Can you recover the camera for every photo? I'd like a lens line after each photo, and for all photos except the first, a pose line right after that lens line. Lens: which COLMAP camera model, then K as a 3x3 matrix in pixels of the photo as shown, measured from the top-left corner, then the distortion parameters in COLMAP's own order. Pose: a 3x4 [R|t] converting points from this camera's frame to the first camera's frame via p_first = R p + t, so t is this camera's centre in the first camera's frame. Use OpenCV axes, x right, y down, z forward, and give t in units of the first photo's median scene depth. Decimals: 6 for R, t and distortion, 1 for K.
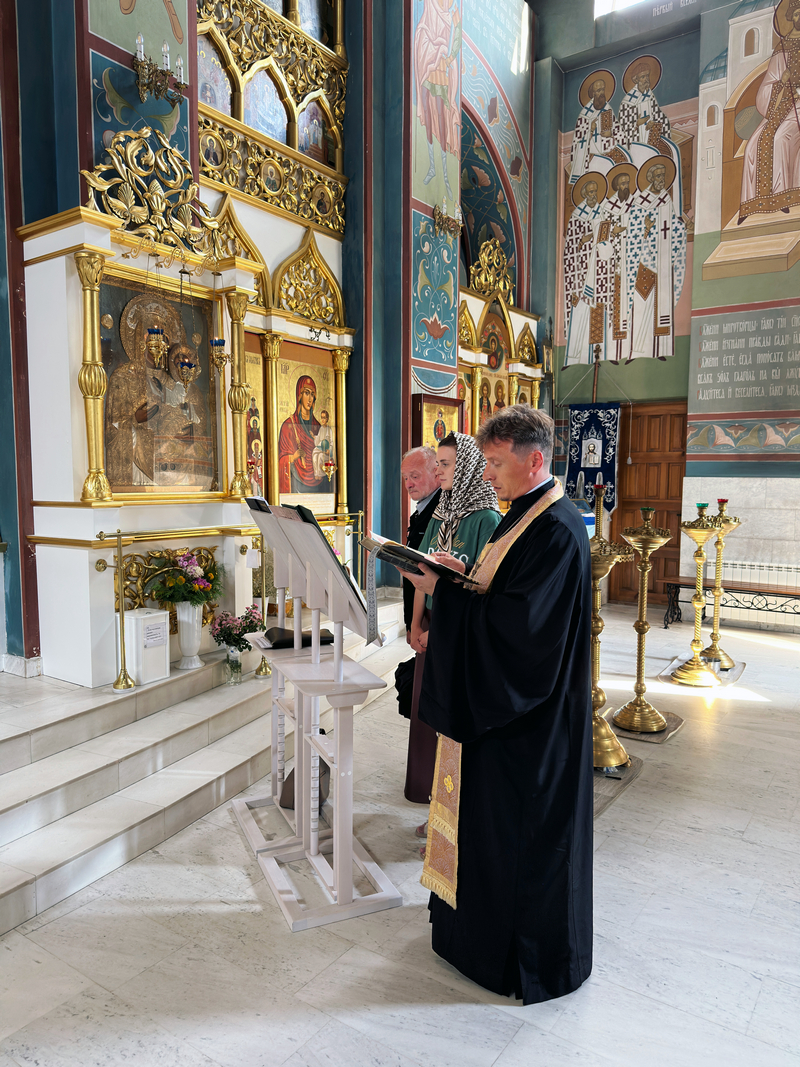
lens RADIAL K [[754.2, 0, 400.6], [0, 754.2, 538.4], [0, 0, 1]] dist [0.185475, -0.329066]
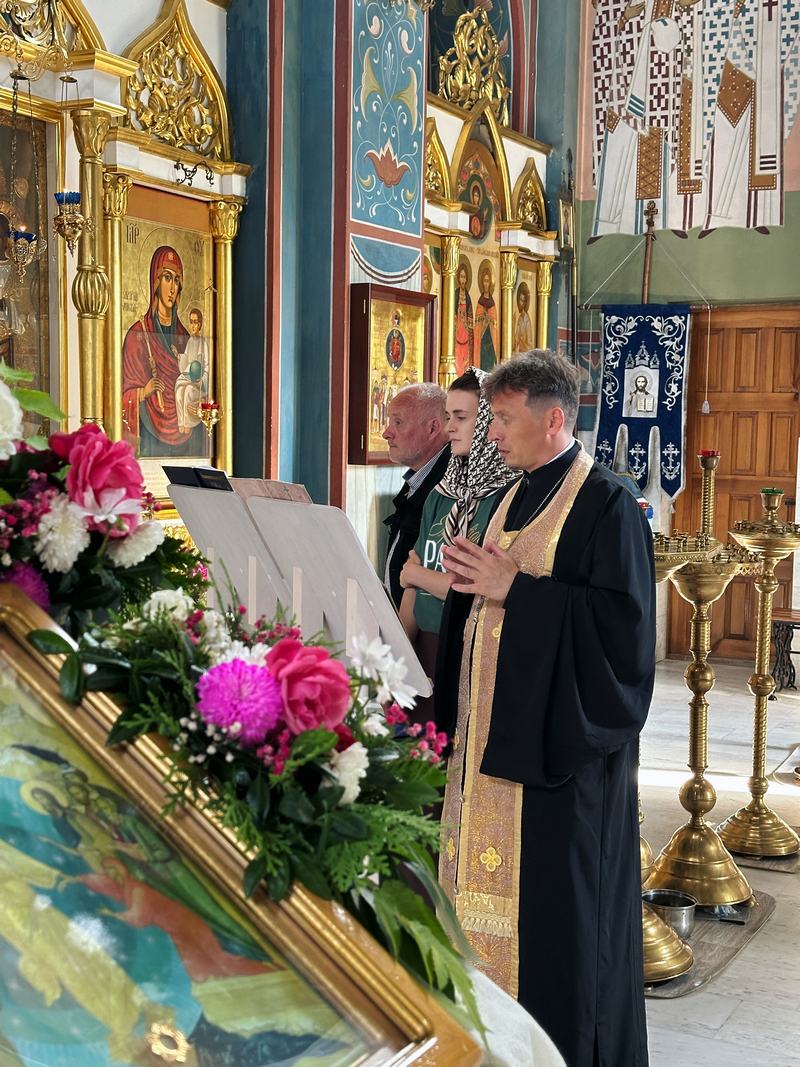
lens RADIAL K [[1517.7, 0, 400.0], [0, 1517.7, 533.5], [0, 0, 1]] dist [0.152260, -0.014320]
pose [[0.991781, 0.005578, 0.127823, -0.077499], [-0.004249, 0.999934, -0.010669, 0.005954], [-0.127874, 0.010039, 0.991740, -0.105074]]
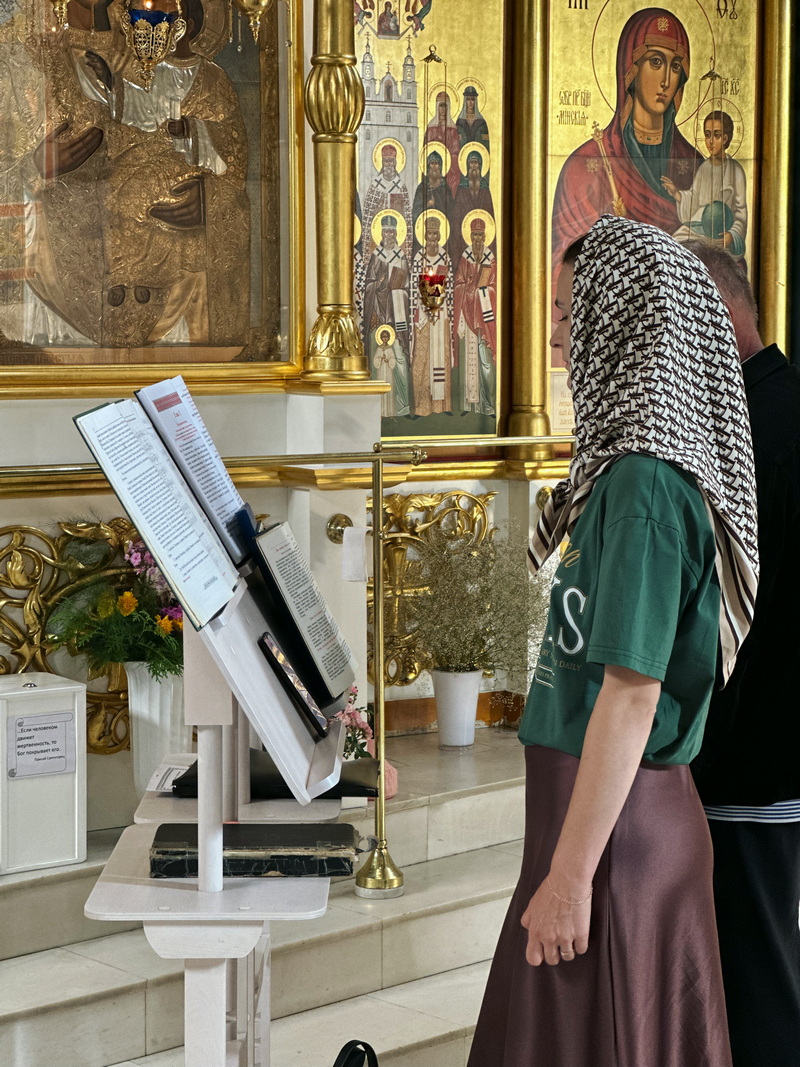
lens RADIAL K [[2336.0, 0, 400.0], [0, 2336.0, 533.5], [0, 0, 1]] dist [0.226160, -0.241543]
pose [[0.911613, 0.039346, -0.409162, 0.163733], [-0.032207, 0.999185, 0.024326, -0.006100], [0.409786, -0.008998, 0.912137, 0.011768]]
